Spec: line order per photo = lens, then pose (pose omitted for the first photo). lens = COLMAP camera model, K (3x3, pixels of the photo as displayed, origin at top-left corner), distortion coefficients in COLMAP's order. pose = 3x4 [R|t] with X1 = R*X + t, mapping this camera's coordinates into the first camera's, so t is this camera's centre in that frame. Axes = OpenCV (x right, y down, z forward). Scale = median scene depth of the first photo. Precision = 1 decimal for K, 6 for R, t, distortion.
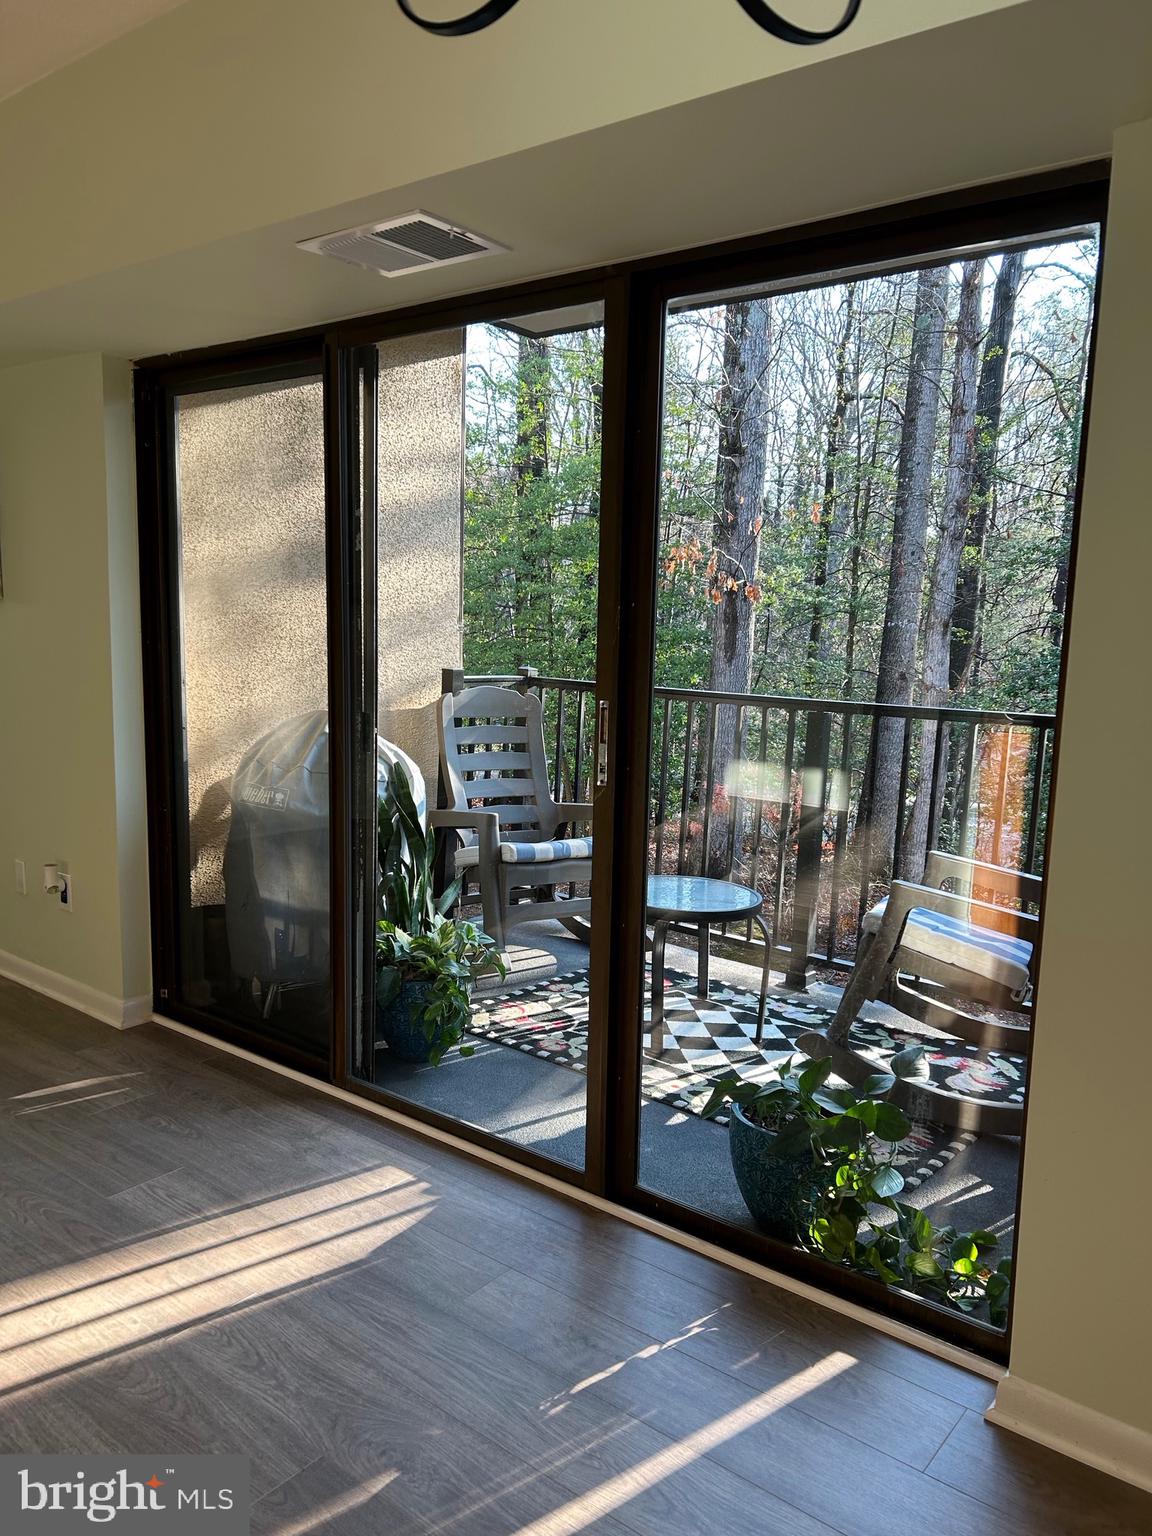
lens RADIAL K [[1166.2, 0, 583.9], [0, 1166.2, 777.7], [0, 0, 1]] dist [0.036200, -0.033490]
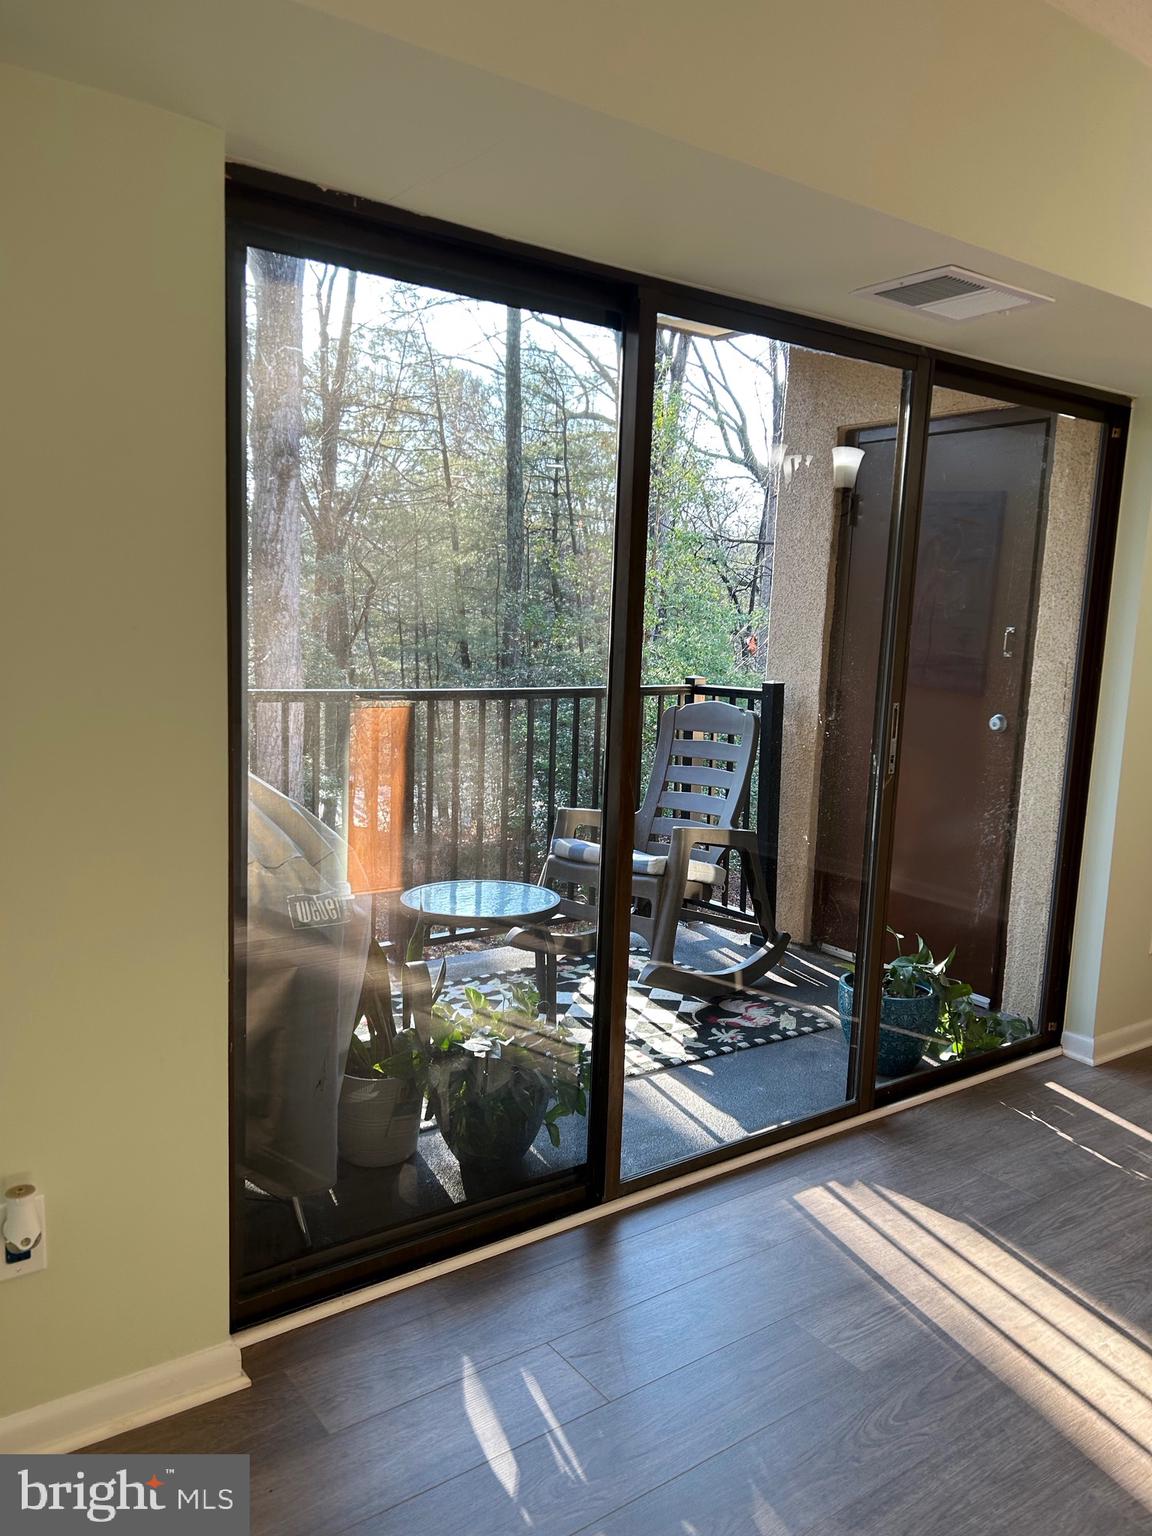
lens RADIAL K [[1166.2, 0, 578.7], [0, 1166.2, 762.5], [0, 0, 1]] dist [0.036200, -0.033490]
pose [[0.250273, -0.144474, 0.957335, -1.072150], [0.101573, 0.987265, 0.122437, -0.163655], [-0.962832, 0.066597, 0.261761, 0.864834]]
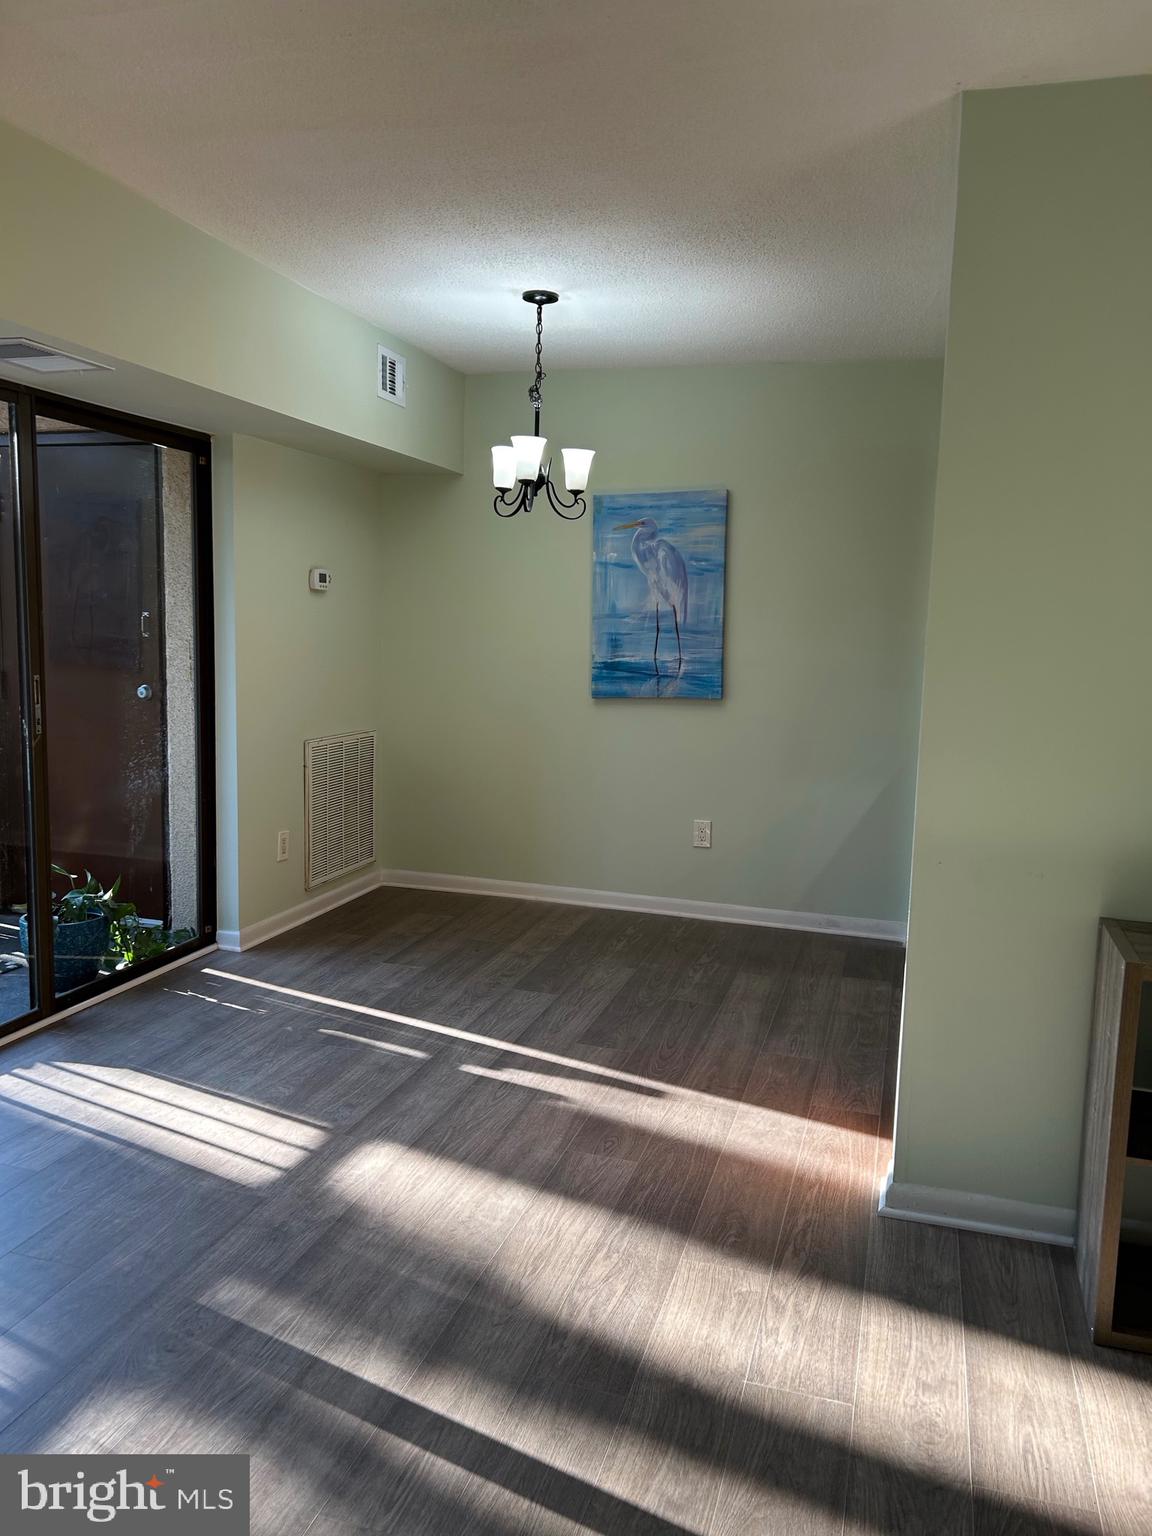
lens RADIAL K [[1166.2, 0, 584.5], [0, 1166.2, 775.0], [0, 0, 1]] dist [0.036200, -0.033490]
pose [[-0.386242, -0.158972, 0.908595, -1.399299], [0.088496, 0.974106, 0.208054, -0.166609], [-0.918143, 0.160766, -0.362172, 0.794230]]
